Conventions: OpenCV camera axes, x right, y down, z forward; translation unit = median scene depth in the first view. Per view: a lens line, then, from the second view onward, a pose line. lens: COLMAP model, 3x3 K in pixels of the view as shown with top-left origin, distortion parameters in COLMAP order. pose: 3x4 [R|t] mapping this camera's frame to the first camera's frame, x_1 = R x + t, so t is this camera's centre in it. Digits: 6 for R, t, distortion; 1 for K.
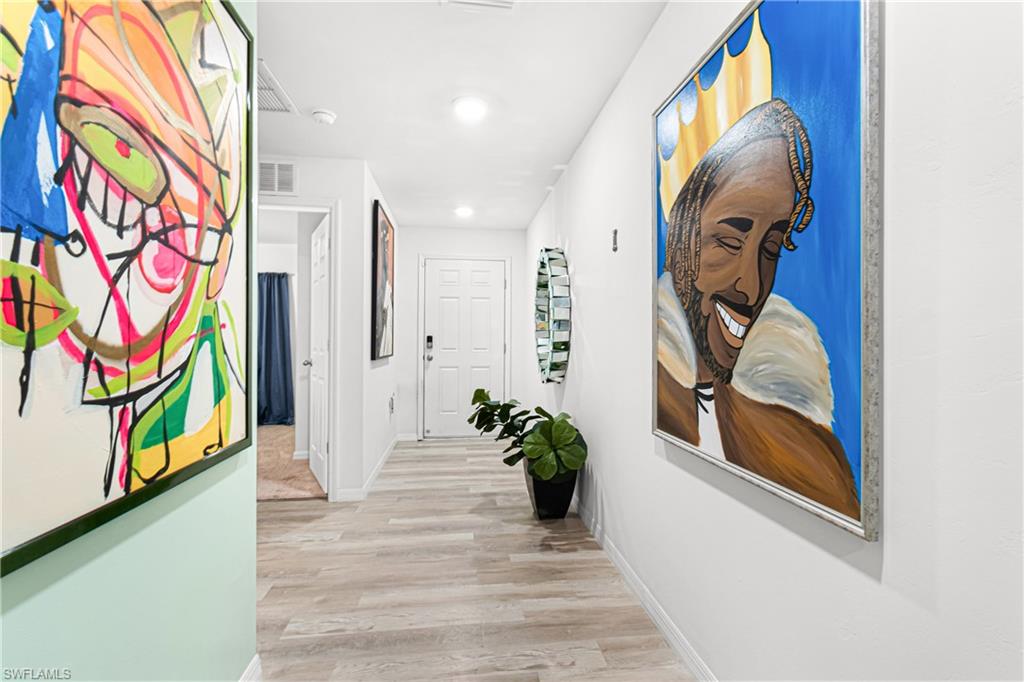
lens RADIAL K [[461.0, 0, 511.9], [0, 461.0, 351.6], [0, 0, 1]] dist [0.001579, -0.000029]
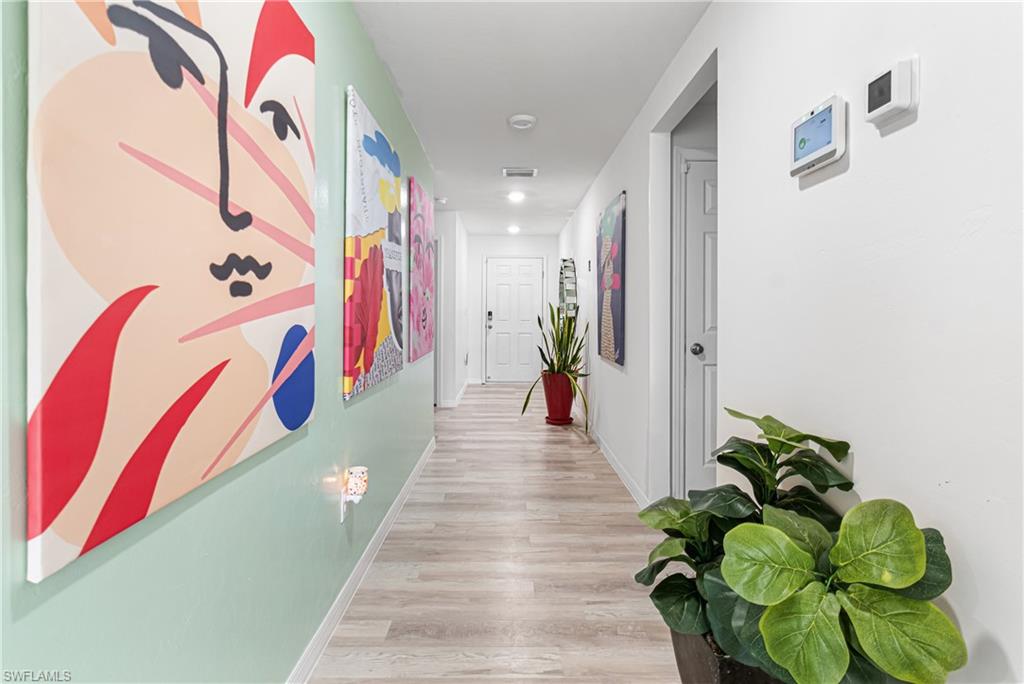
lens RADIAL K [[480.7, 0, 510.5], [0, 480.7, 313.6], [0, 0, 1]] dist [0.001497, -0.000364]
pose [[0.993374, -0.000852, -0.114924, 0.075771], [-0.001112, 0.999855, -0.017019, -0.002694], [0.114921, 0.017034, 0.993229, -0.641627]]
